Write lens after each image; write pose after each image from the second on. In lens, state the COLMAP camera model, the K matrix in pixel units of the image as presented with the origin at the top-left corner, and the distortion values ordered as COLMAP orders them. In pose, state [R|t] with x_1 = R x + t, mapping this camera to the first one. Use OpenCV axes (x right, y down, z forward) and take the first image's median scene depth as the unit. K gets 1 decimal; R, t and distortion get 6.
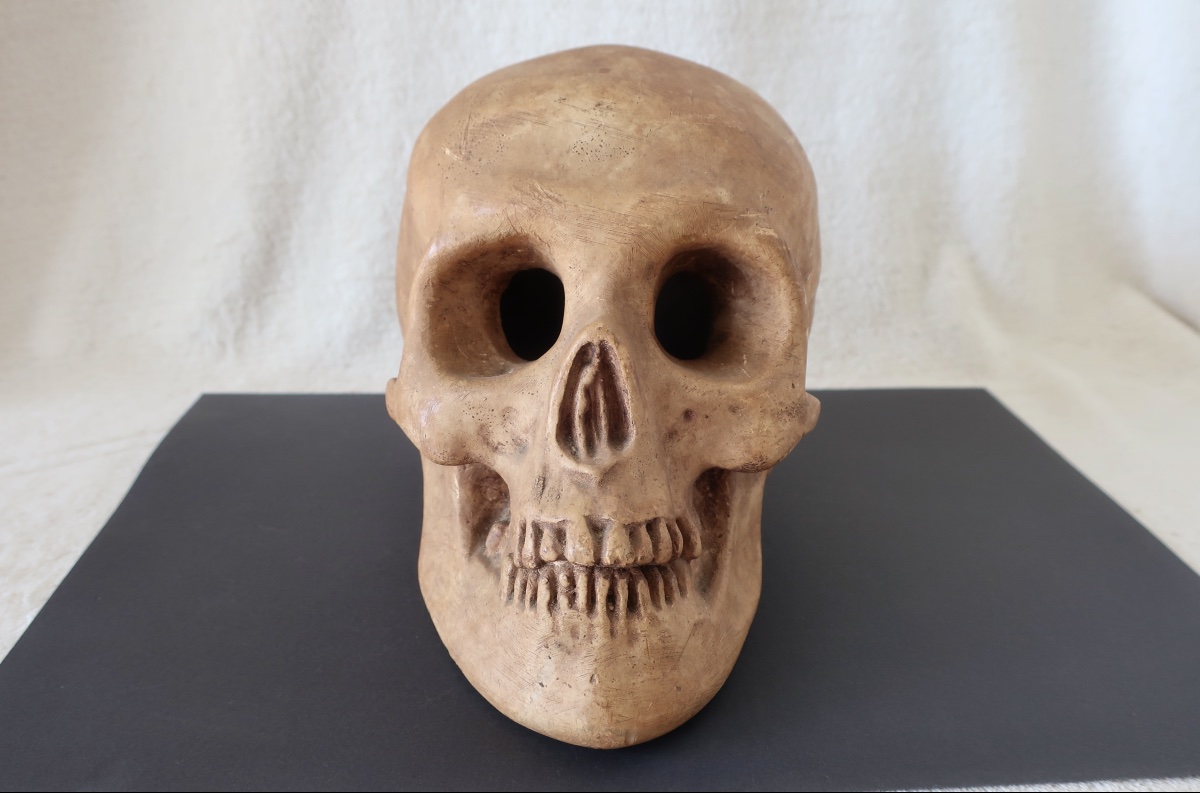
lens RADIAL K [[1020.3, 0, 597.4], [0, 1020.3, 415.6], [0, 0, 1]] dist [0.004652, -0.000795]
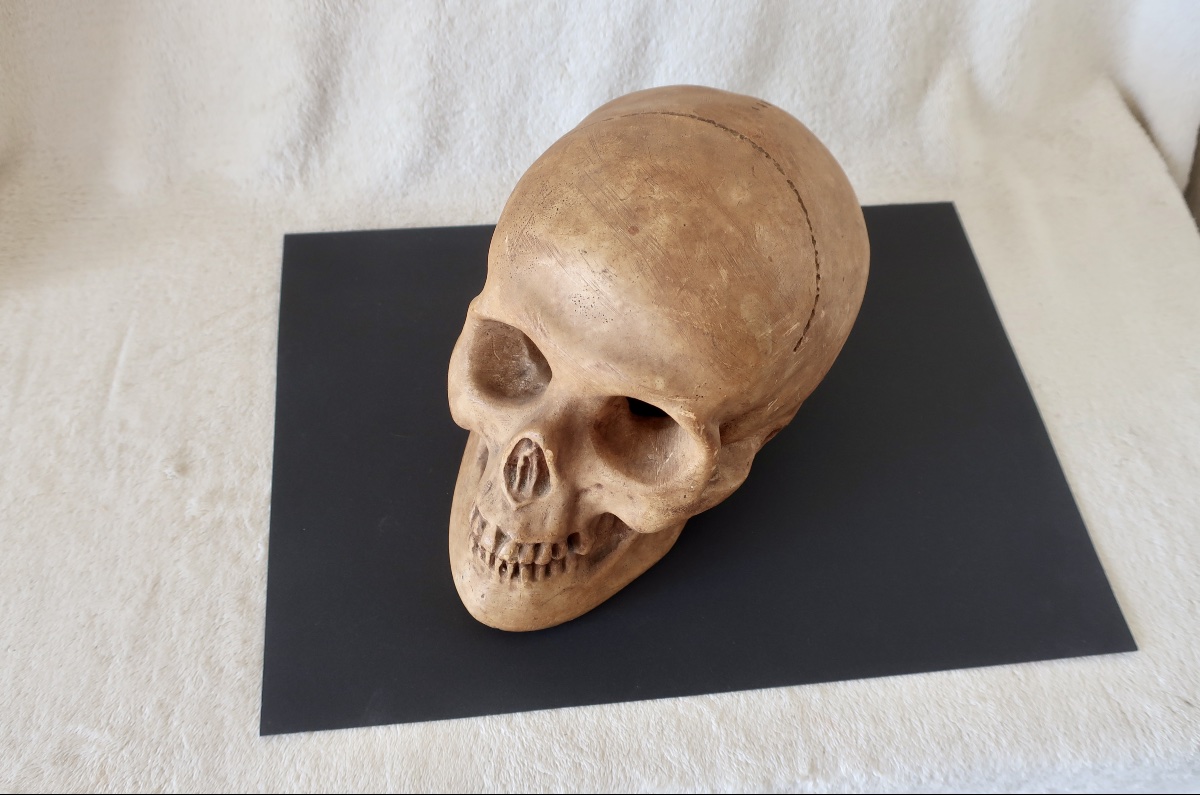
lens RADIAL K [[1020.3, 0, 597.4], [0, 1020.3, 416.6], [0, 0, 1]] dist [0.004652, -0.000795]
pose [[0.850724, 0.469825, -0.235655, 0.375219], [-0.254340, 0.760324, 0.597678, -0.921762], [0.459978, -0.448522, 0.766321, -0.043597]]
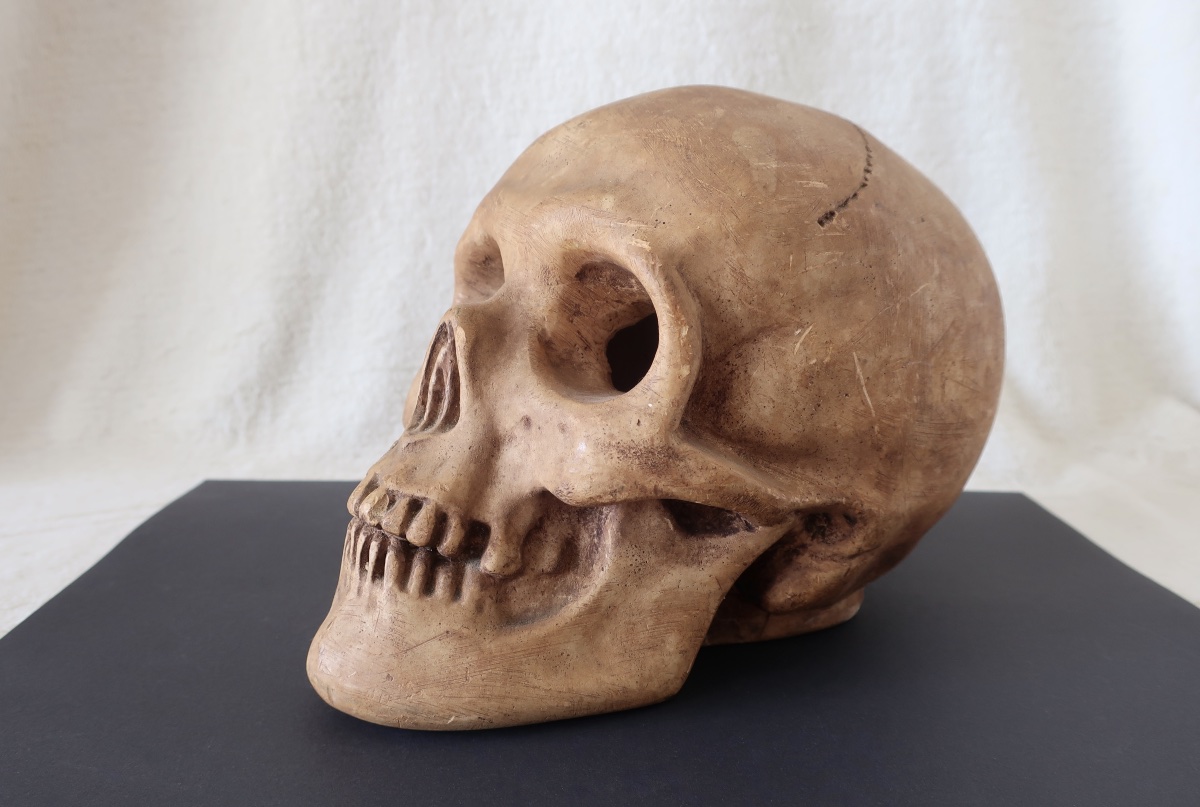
lens RADIAL K [[1037.1, 0, 600.0], [0, 1037.1, 403.5], [0, 0, 1]] dist [0.001625, 0.001092]
pose [[0.604796, 0.155725, -0.781007, 0.881485], [-0.317988, 0.946346, -0.057551, 0.016885], [0.730141, 0.283158, 0.621865, 0.446655]]
